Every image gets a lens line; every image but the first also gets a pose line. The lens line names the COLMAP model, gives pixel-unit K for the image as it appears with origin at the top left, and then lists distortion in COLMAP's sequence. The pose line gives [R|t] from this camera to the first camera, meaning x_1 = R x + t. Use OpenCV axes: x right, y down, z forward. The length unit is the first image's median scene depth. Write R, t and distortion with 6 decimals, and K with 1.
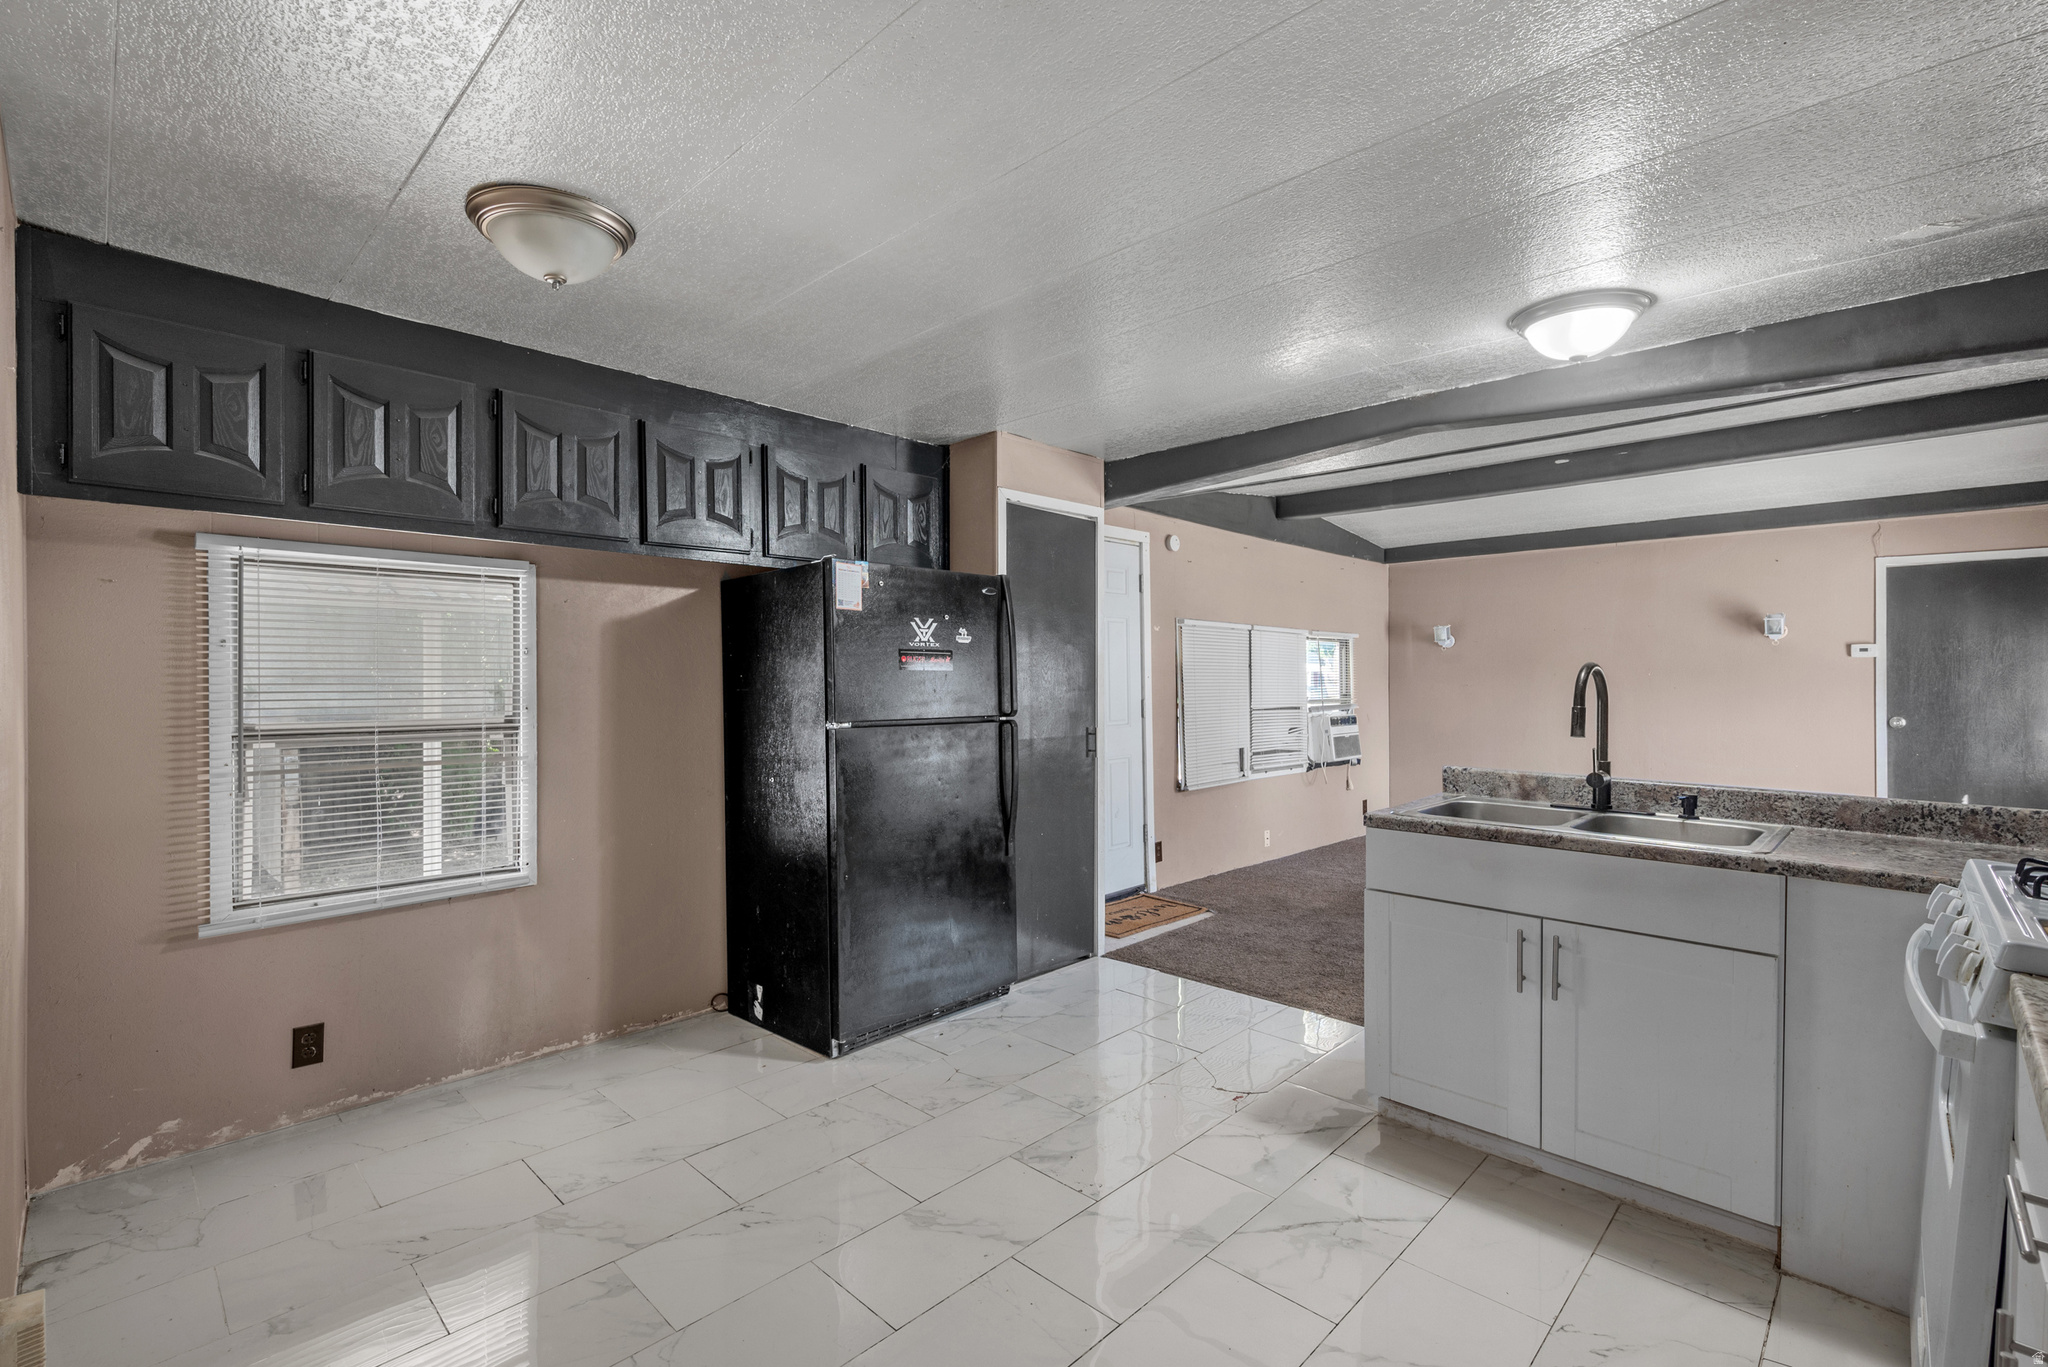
lens RADIAL K [[904.0, 0, 1024.0], [0, 904.0, 683.5], [0, 0, 1]] dist [0.002032, 0.000468]
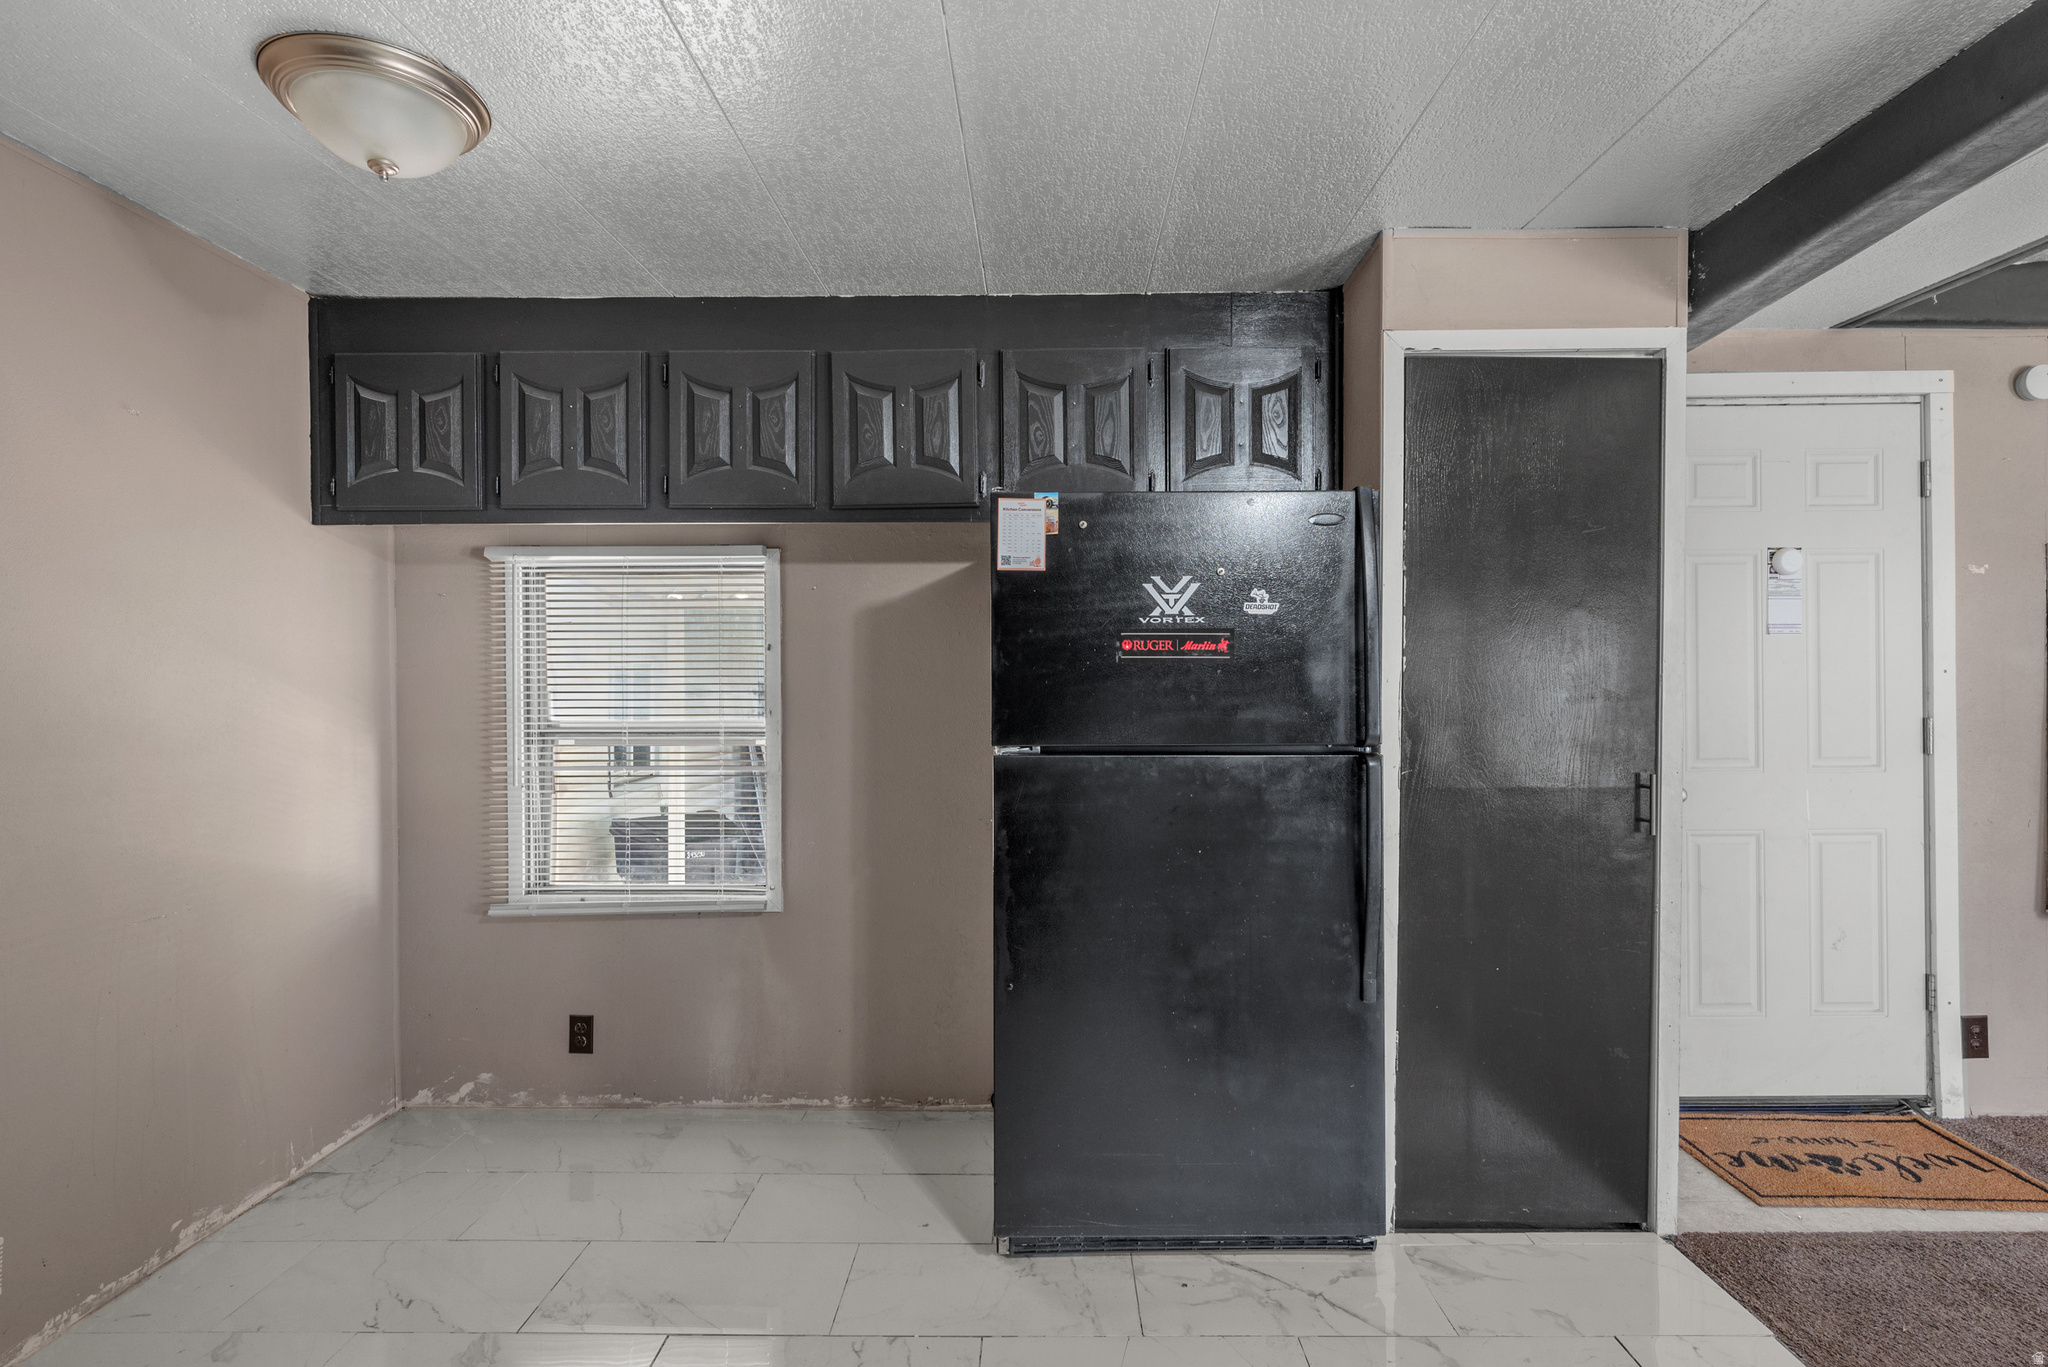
lens RADIAL K [[994.2, 0, 1024.0], [0, 994.2, 683.5], [0, 0, 1]] dist [-0.002481, 0.000305]
pose [[0.686410, 0.014881, -0.727063, 0.297545], [0.006267, 0.999632, 0.026376, -0.020049], [0.727188, -0.022661, 0.686064, 0.486096]]
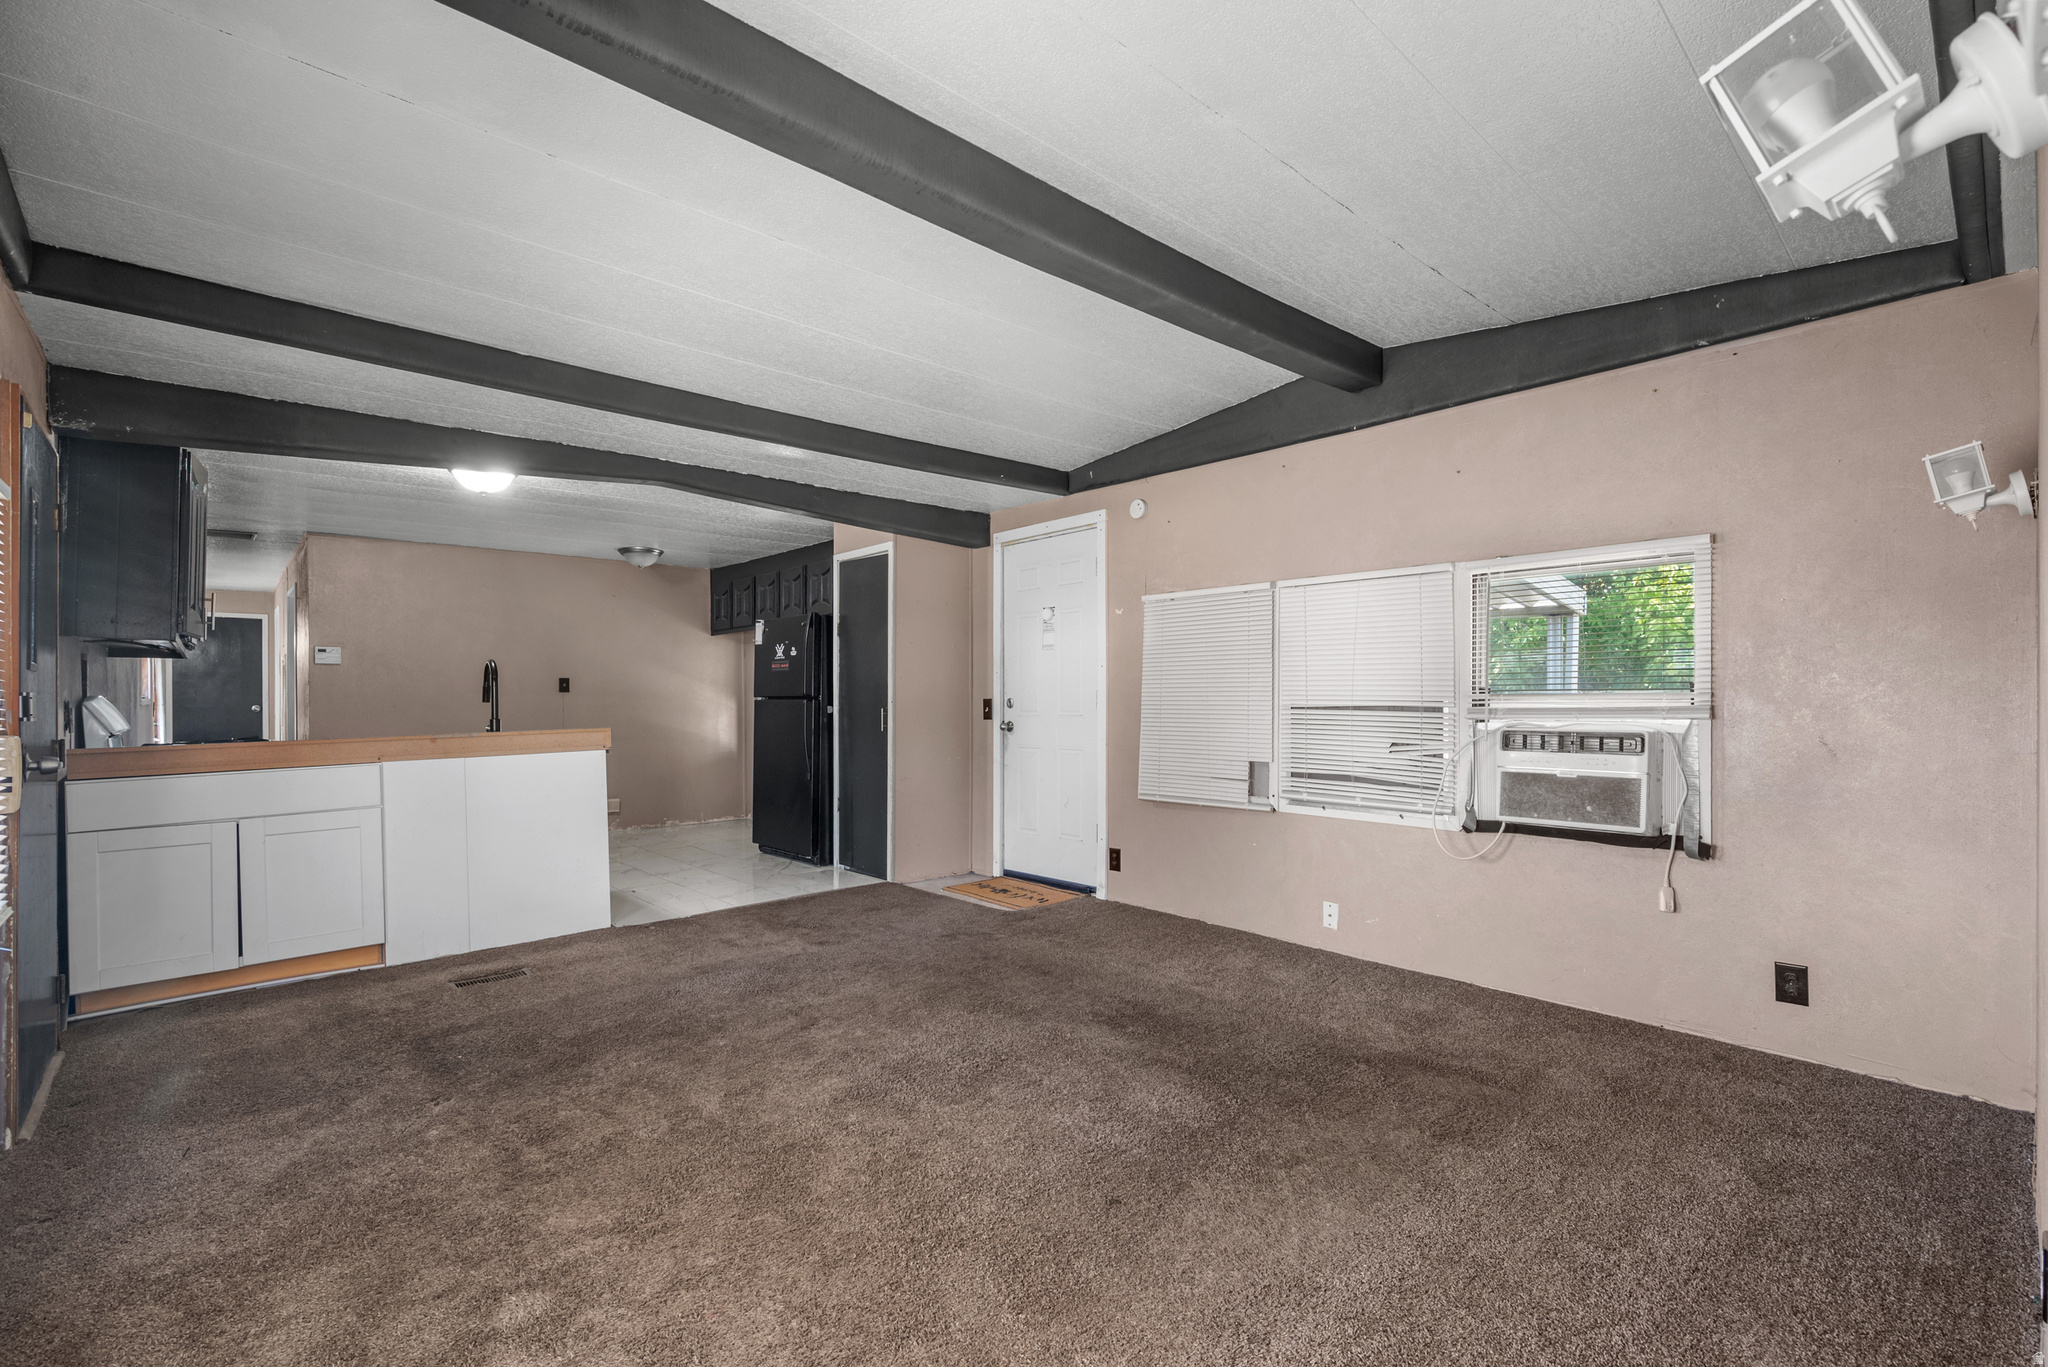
lens RADIAL K [[895.9, 0, 1024.0], [0, 895.9, 683.5], [0, 0, 1]] dist [-0.000100, -0.000005]
pose [[-0.061449, -0.011631, -0.998042, 1.718108], [0.003148, 0.999925, -0.011846, 0.034823], [0.998105, -0.003870, -0.061408, 1.581879]]
